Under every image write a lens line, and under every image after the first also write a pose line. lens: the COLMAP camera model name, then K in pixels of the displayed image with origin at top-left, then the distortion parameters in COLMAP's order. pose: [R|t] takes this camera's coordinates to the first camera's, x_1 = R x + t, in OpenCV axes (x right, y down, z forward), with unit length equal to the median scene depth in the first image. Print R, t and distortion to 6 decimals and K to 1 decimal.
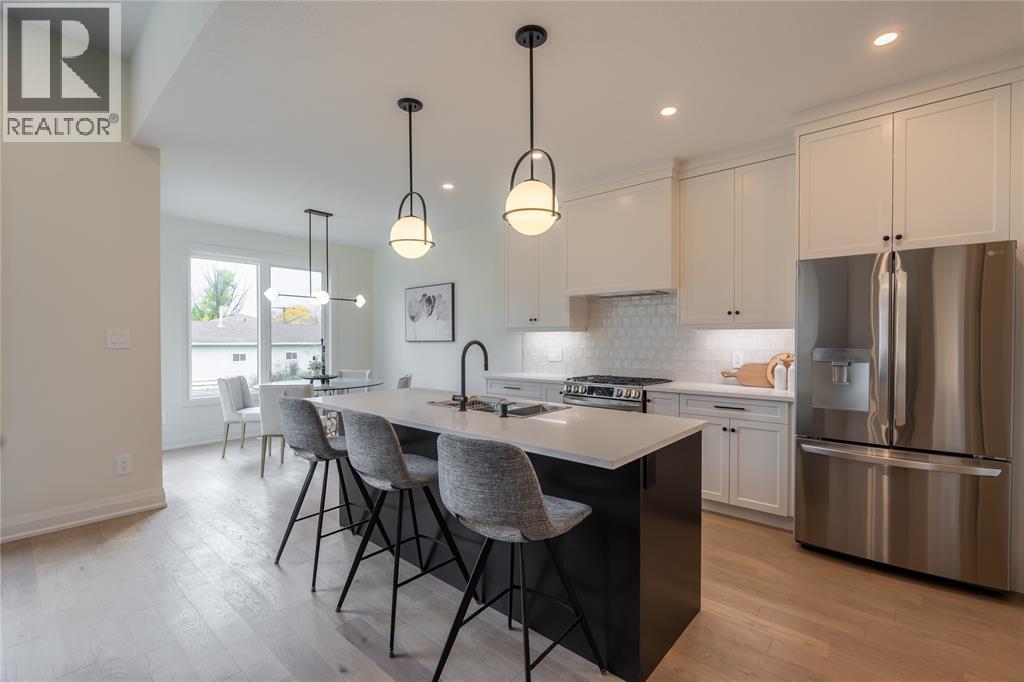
lens RADIAL K [[457.3, 0, 511.1], [0, 457.3, 340.4], [0, 0, 1]] dist [-0.000613, -0.000686]
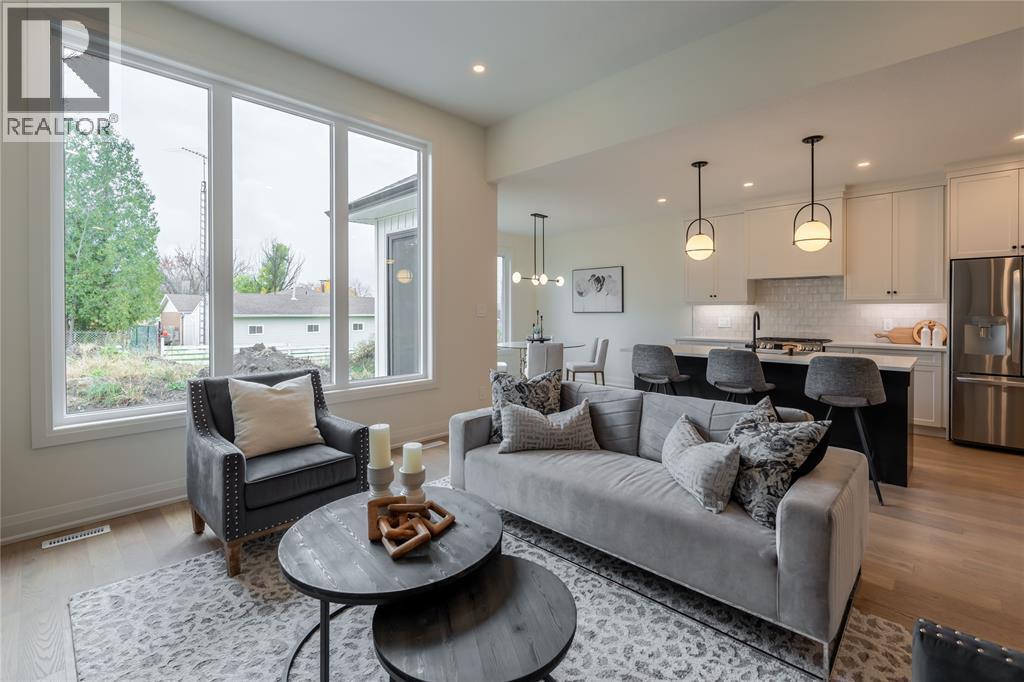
lens RADIAL K [[457.3, 0, 534.7], [0, 457.3, 312.8], [0, 0, 1]] dist [-0.000613, -0.000686]
pose [[0.999985, -0.002576, -0.004732, -0.355338], [0.002587, 0.999994, 0.002246, 0.000212], [0.004726, -0.002258, 0.999986, -0.269492]]
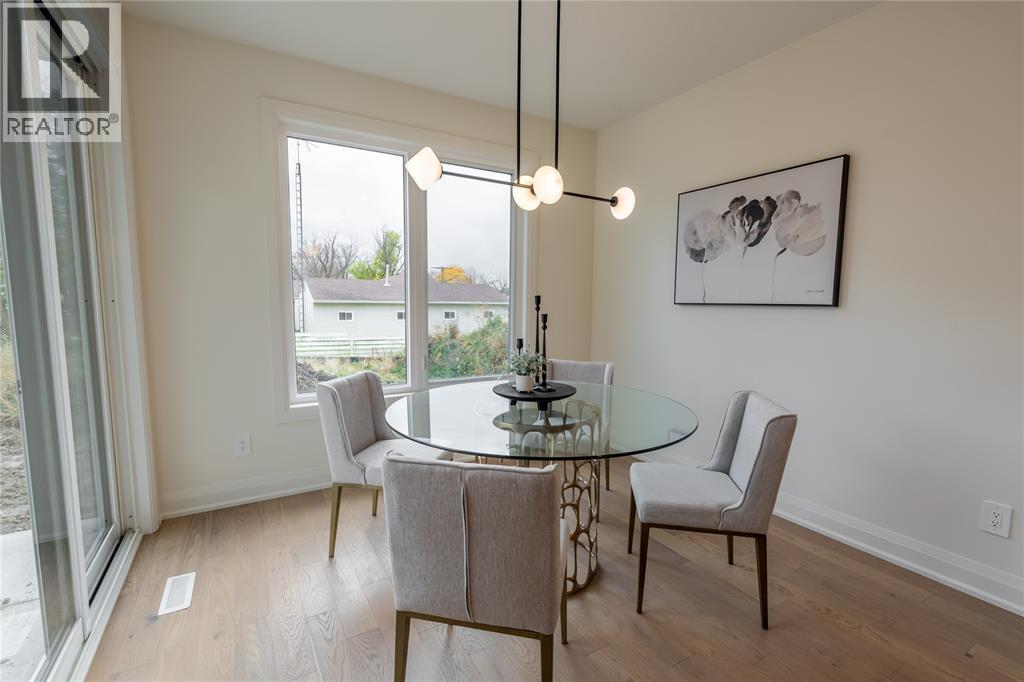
lens RADIAL K [[457.3, 0, 506.5], [0, 457.3, 342.6], [0, 0, 1]] dist [-0.000613, -0.000686]
pose [[0.948672, 0.040867, -0.313611, -0.265056], [-0.012431, 0.995668, 0.092143, 0.000299], [0.316018, -0.083515, 0.945070, 0.514428]]
